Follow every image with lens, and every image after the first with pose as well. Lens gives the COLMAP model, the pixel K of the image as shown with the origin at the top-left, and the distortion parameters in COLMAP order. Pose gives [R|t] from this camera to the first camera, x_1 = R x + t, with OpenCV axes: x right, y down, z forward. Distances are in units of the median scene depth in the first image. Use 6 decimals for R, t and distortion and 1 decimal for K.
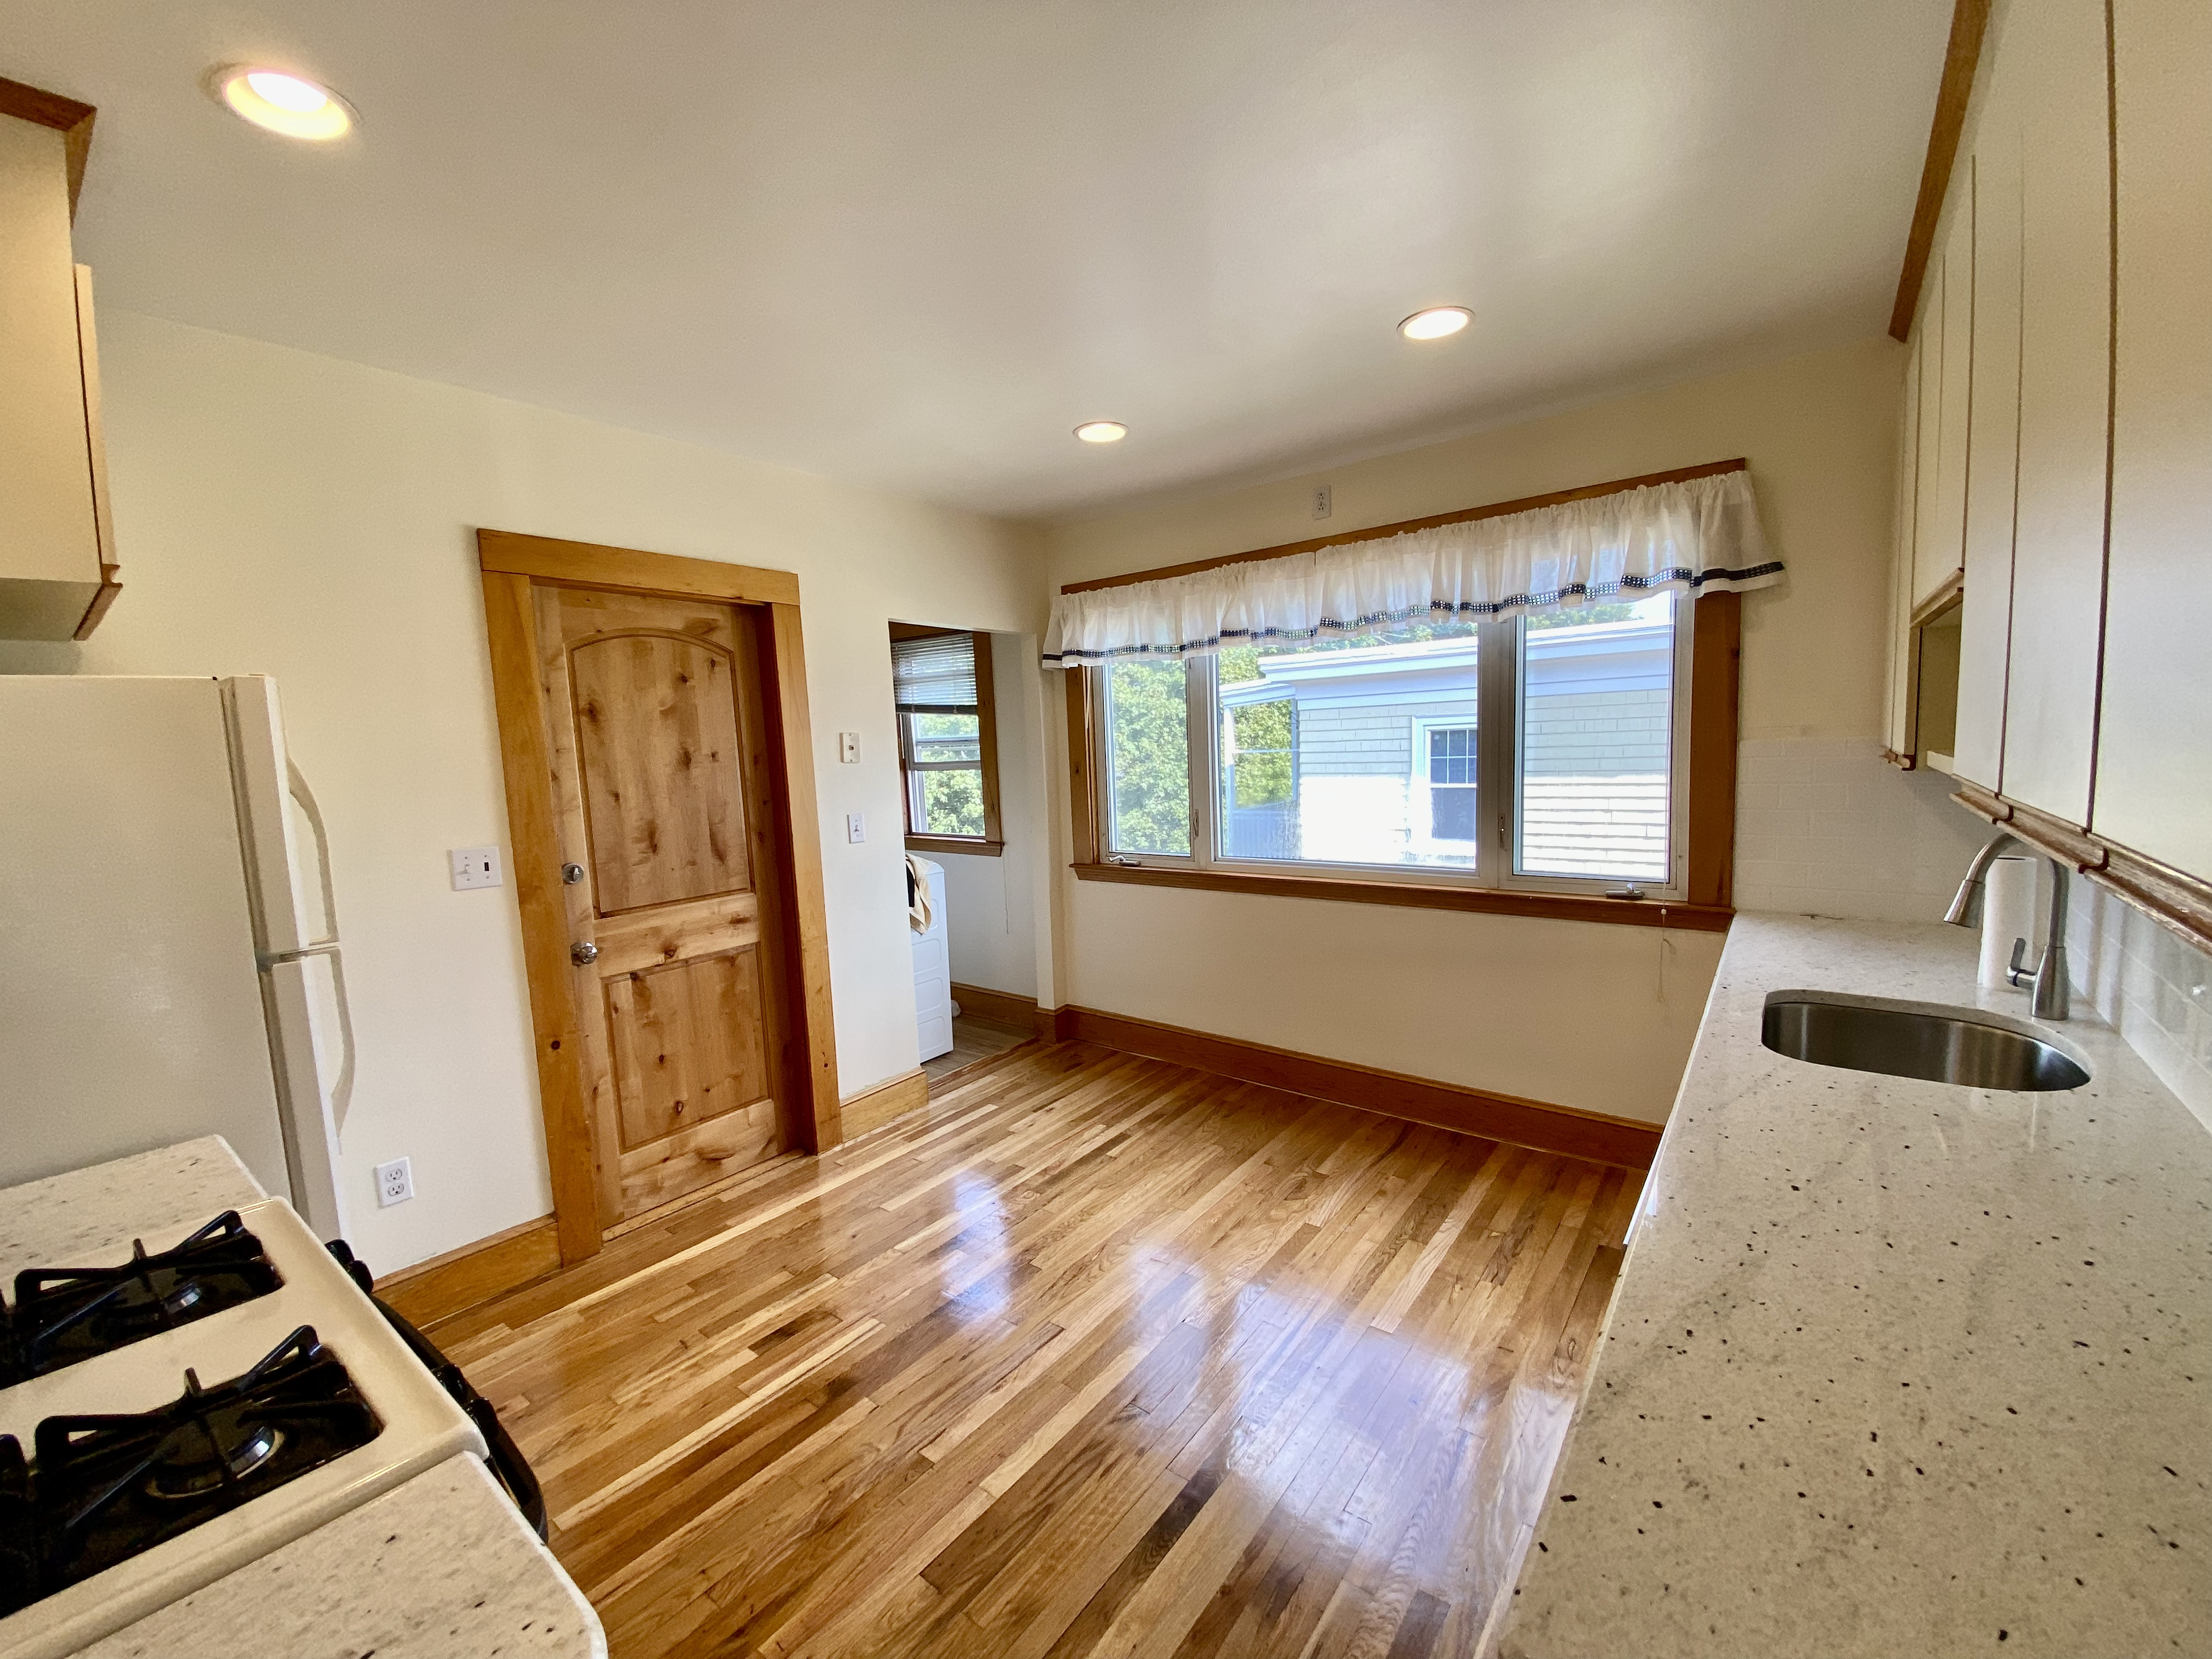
lens RADIAL K [[908.1, 0, 1109.0], [0, 908.1, 823.7], [0, 0, 1]] dist [0.002328, -0.010852]
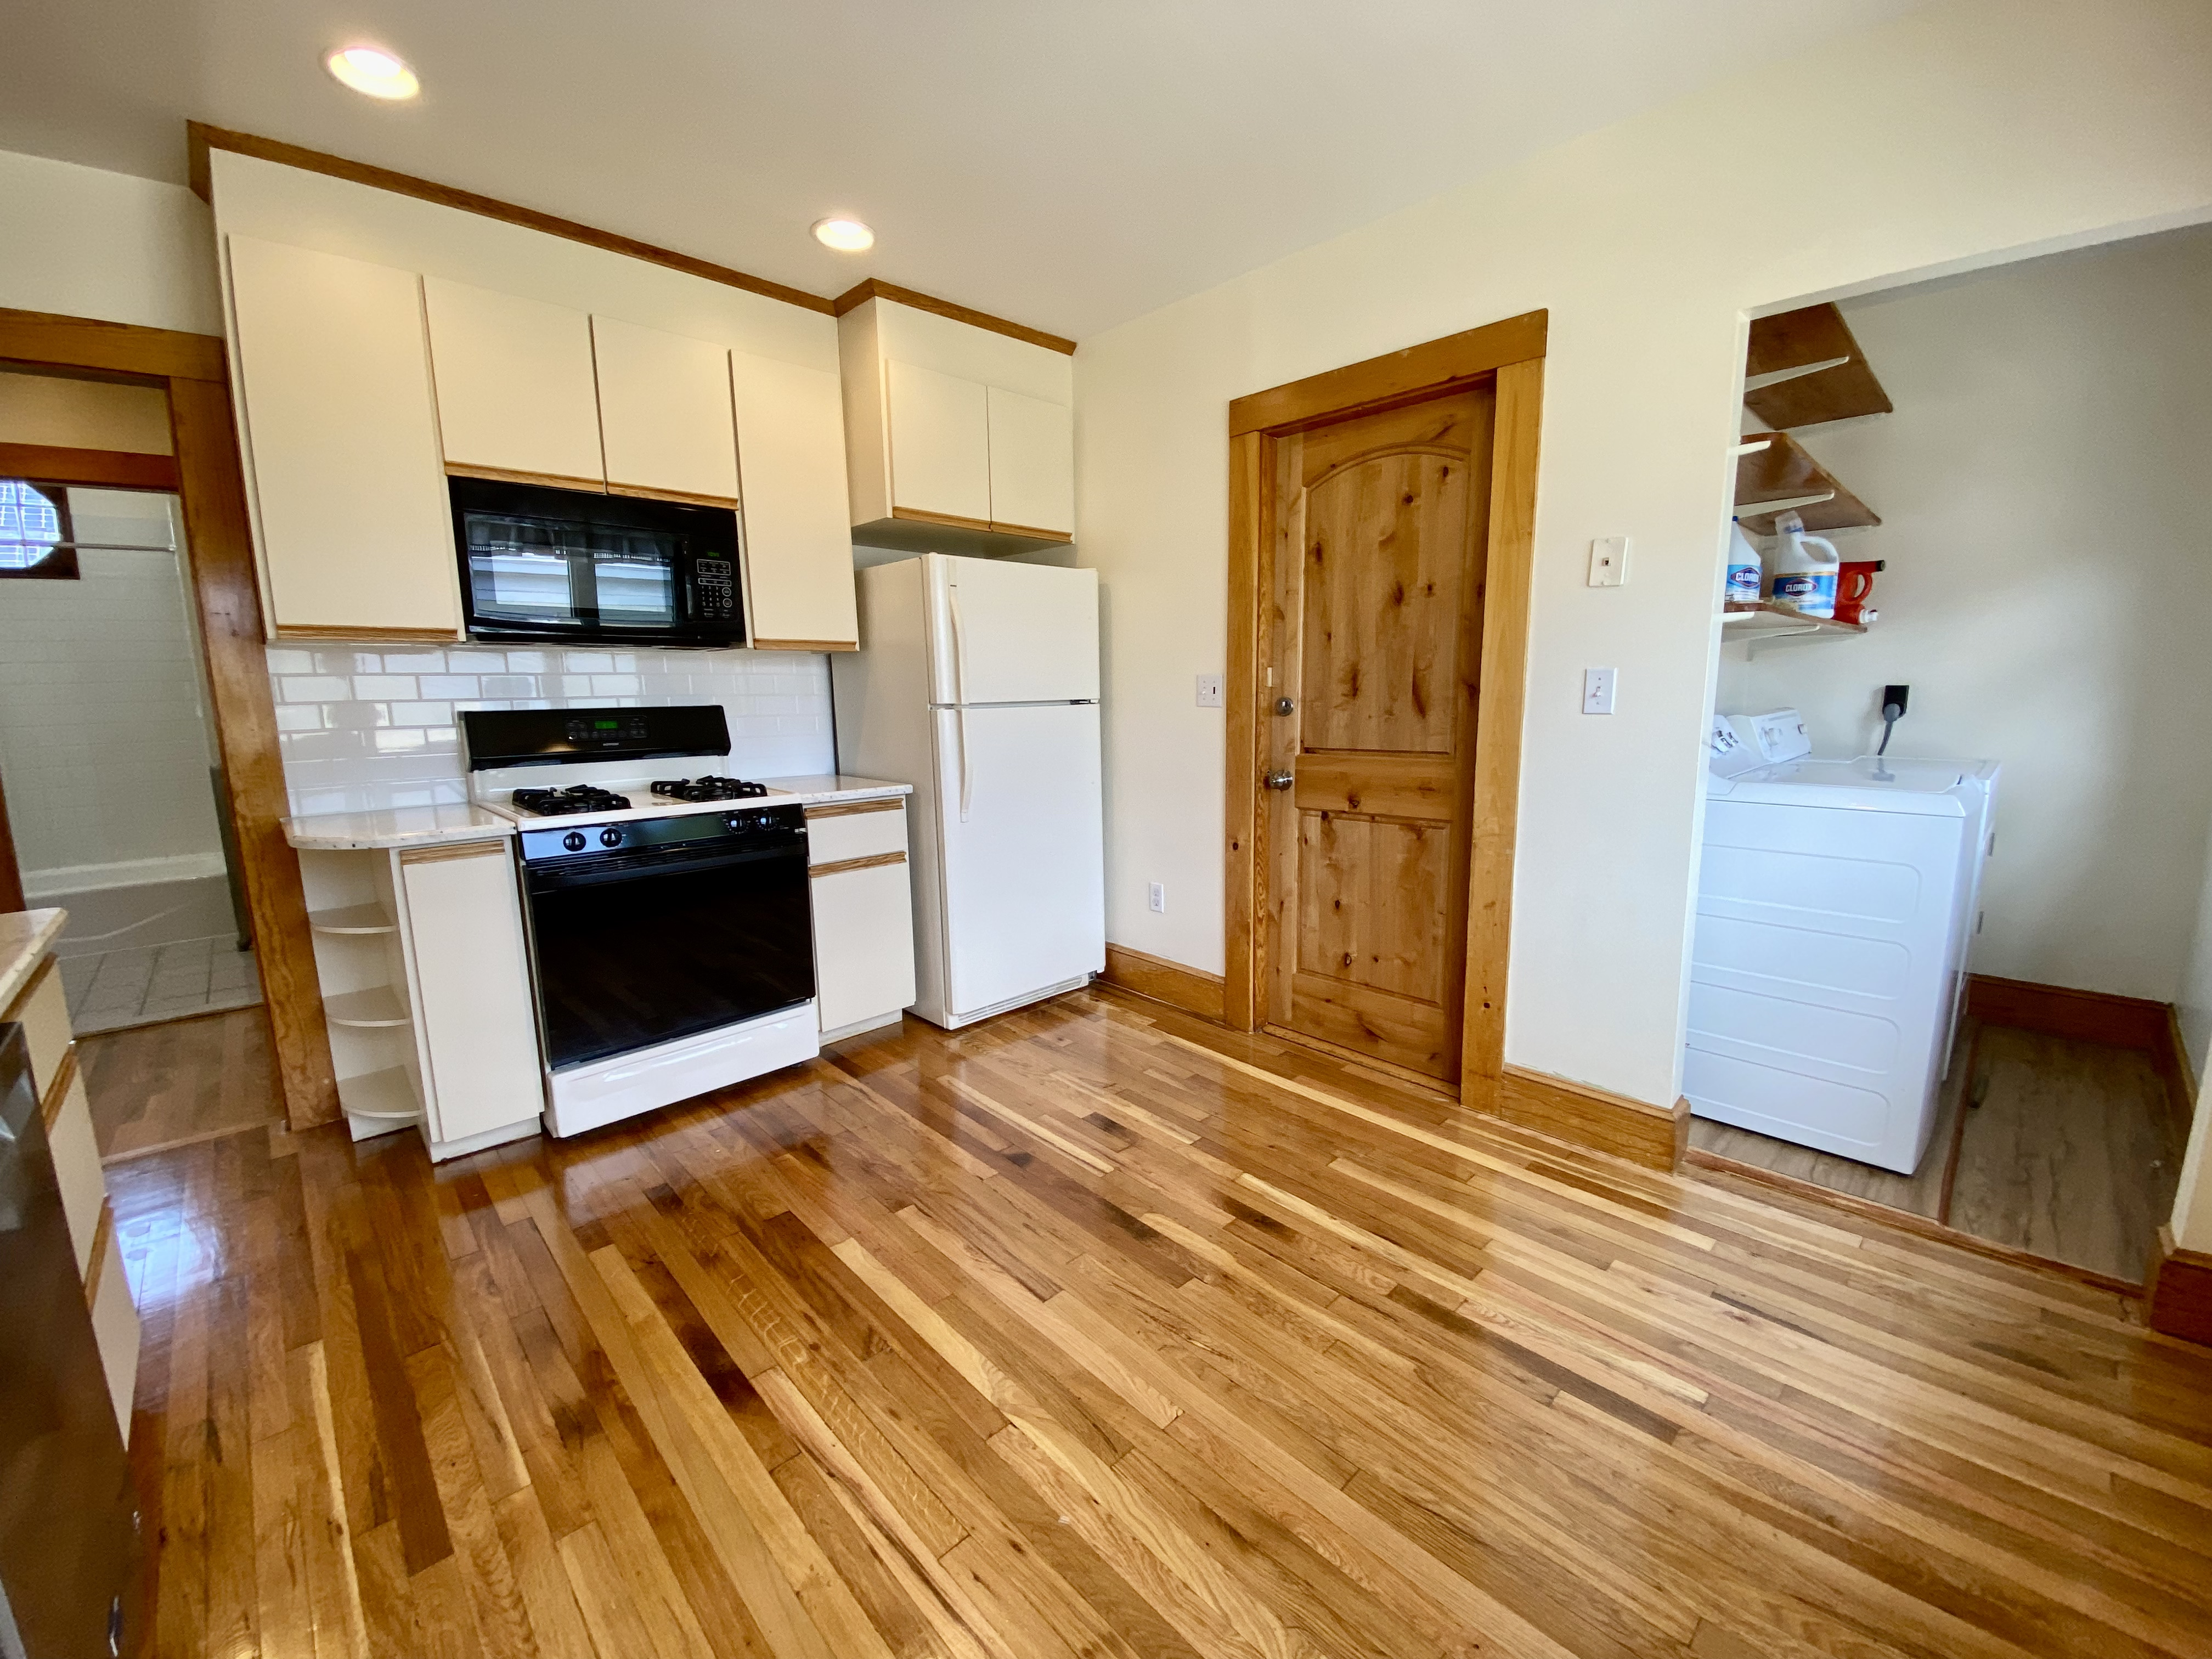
lens RADIAL K [[898.4, 0, 1106.0], [0, 898.4, 829.5], [0, 0, 1]] dist [0.056466, -0.037866]
pose [[-0.167756, 0.199358, -0.965461, 0.507924], [-0.066651, 0.974805, 0.212868, -0.016949], [0.983573, 0.100058, -0.150242, 0.912202]]
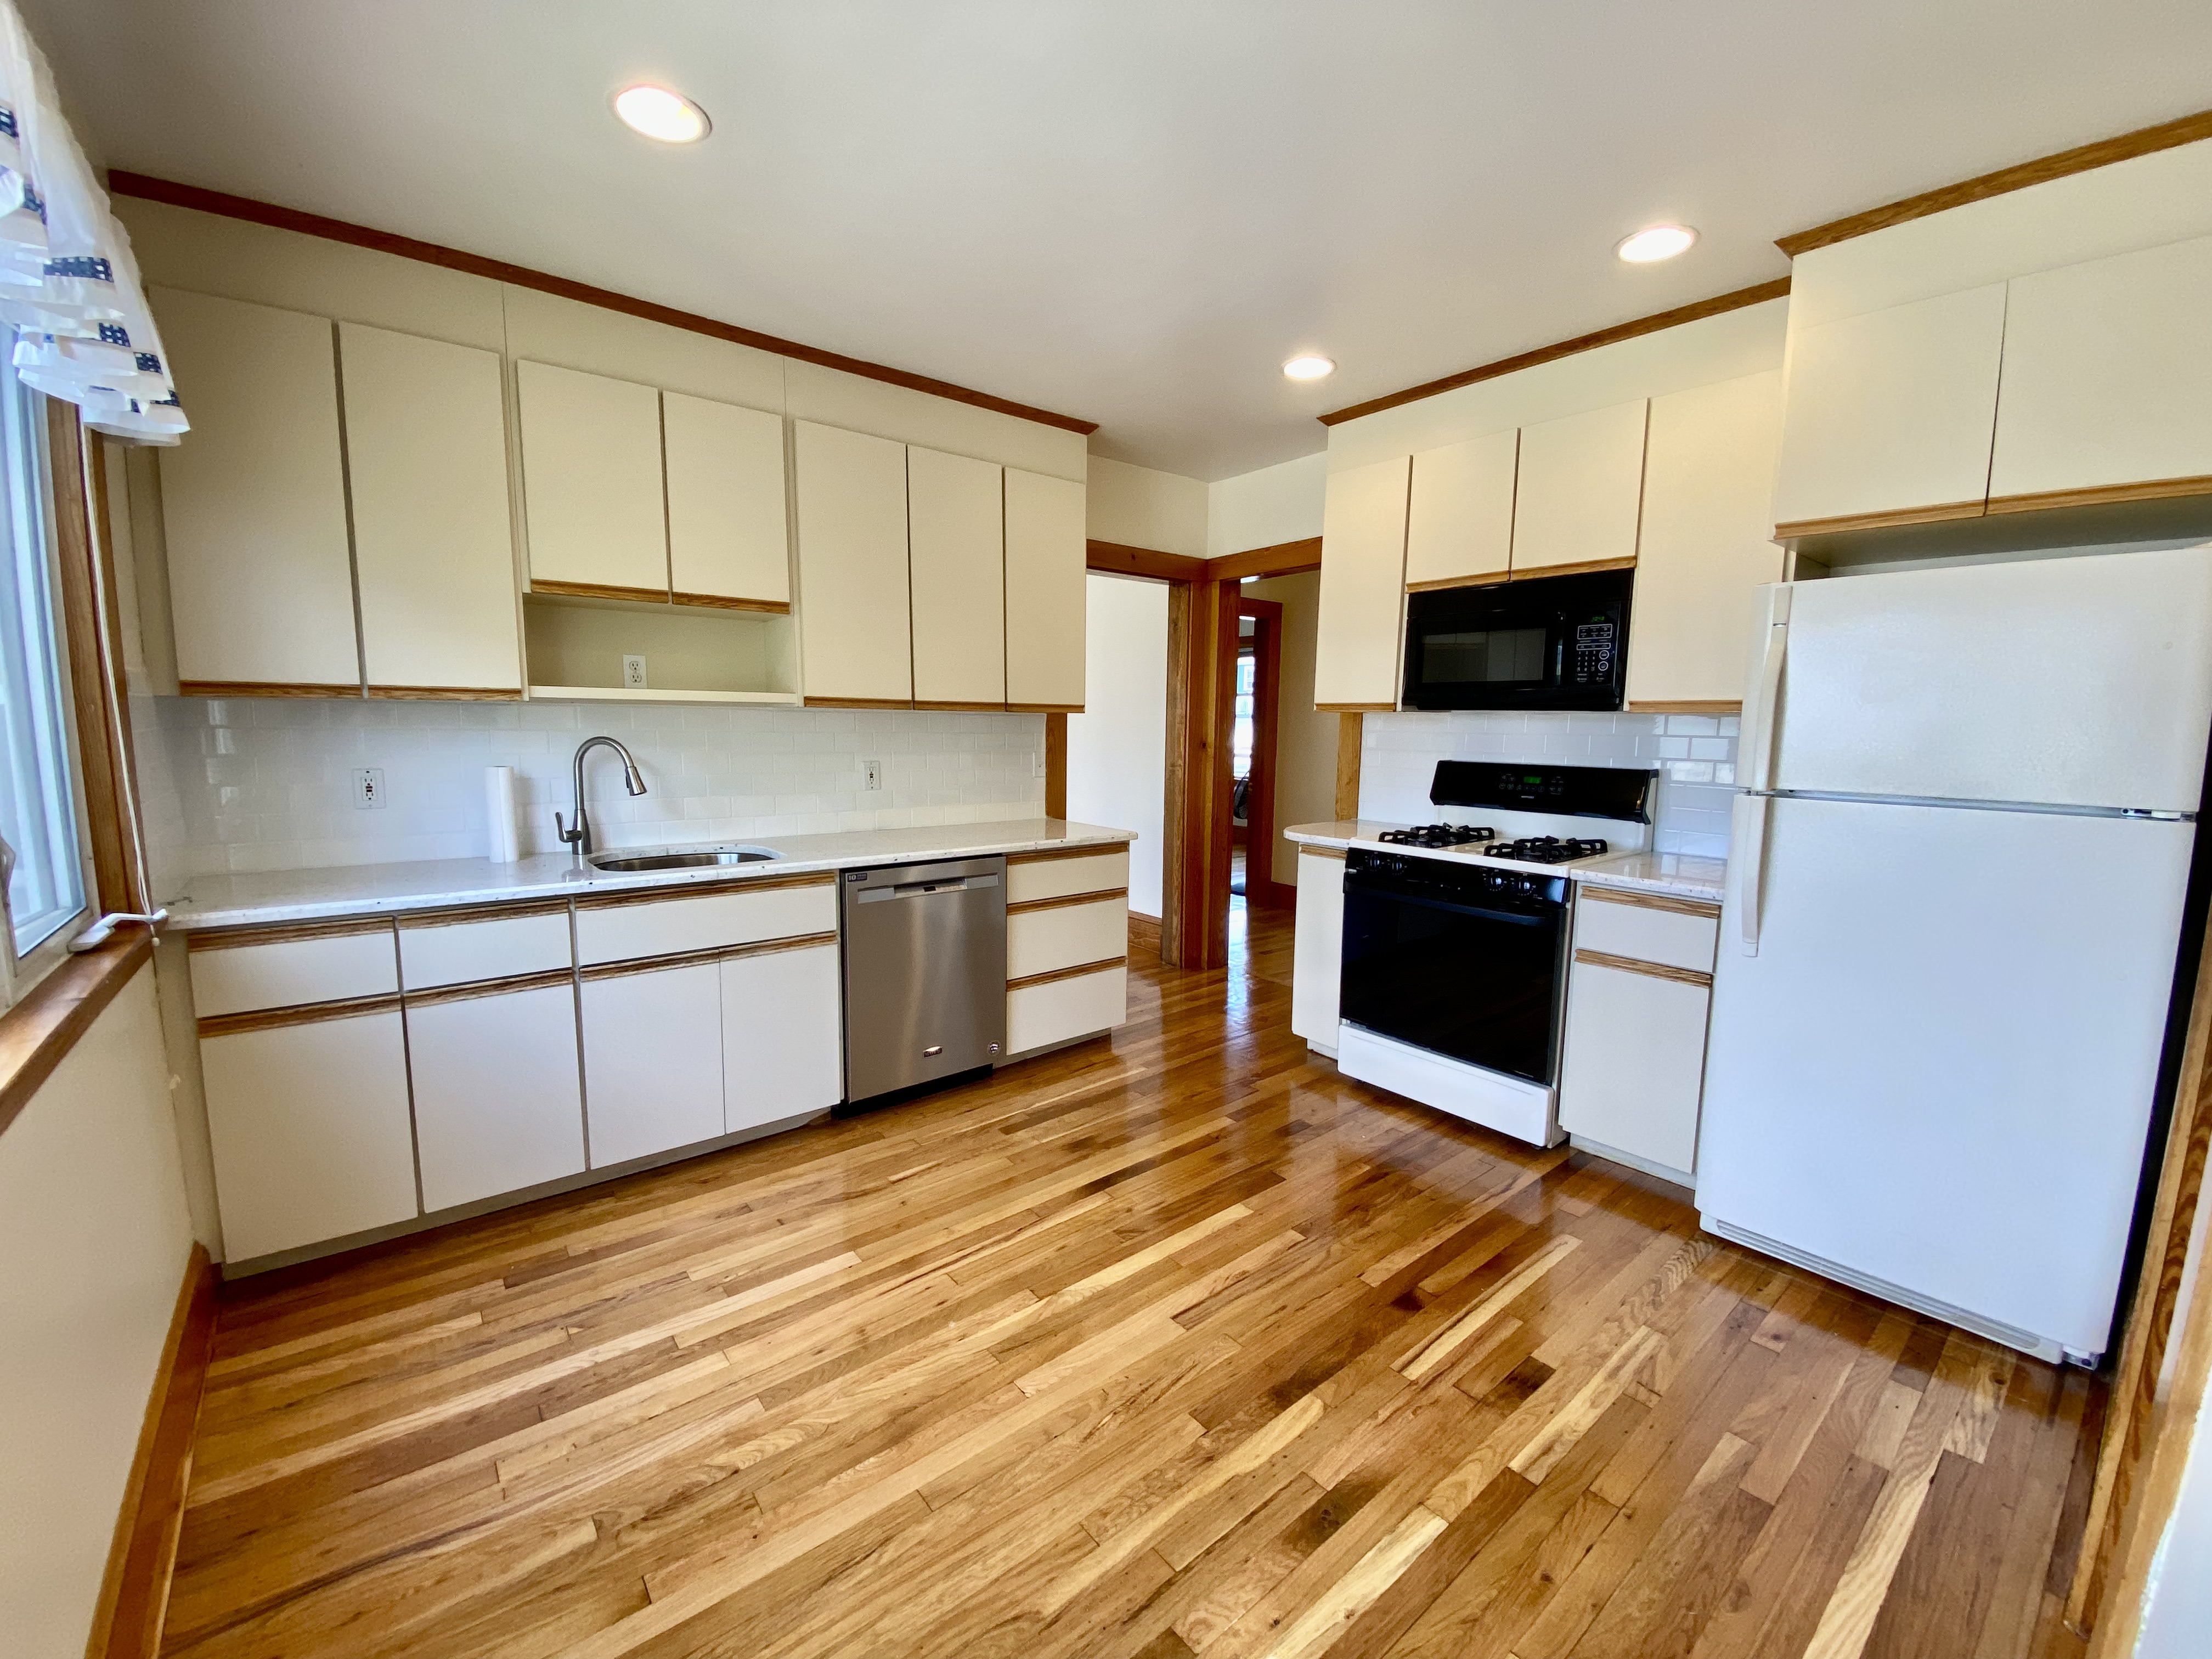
lens RADIAL K [[879.4, 0, 1098.5], [0, 879.4, 836.2], [0, 0, 1]] dist [0.000310, -0.000738]
pose [[-0.971269, -0.006544, 0.237895, -0.144760], [0.045635, 0.975950, 0.213164, -0.067576], [-0.233569, 0.217896, -0.947611, 1.387198]]
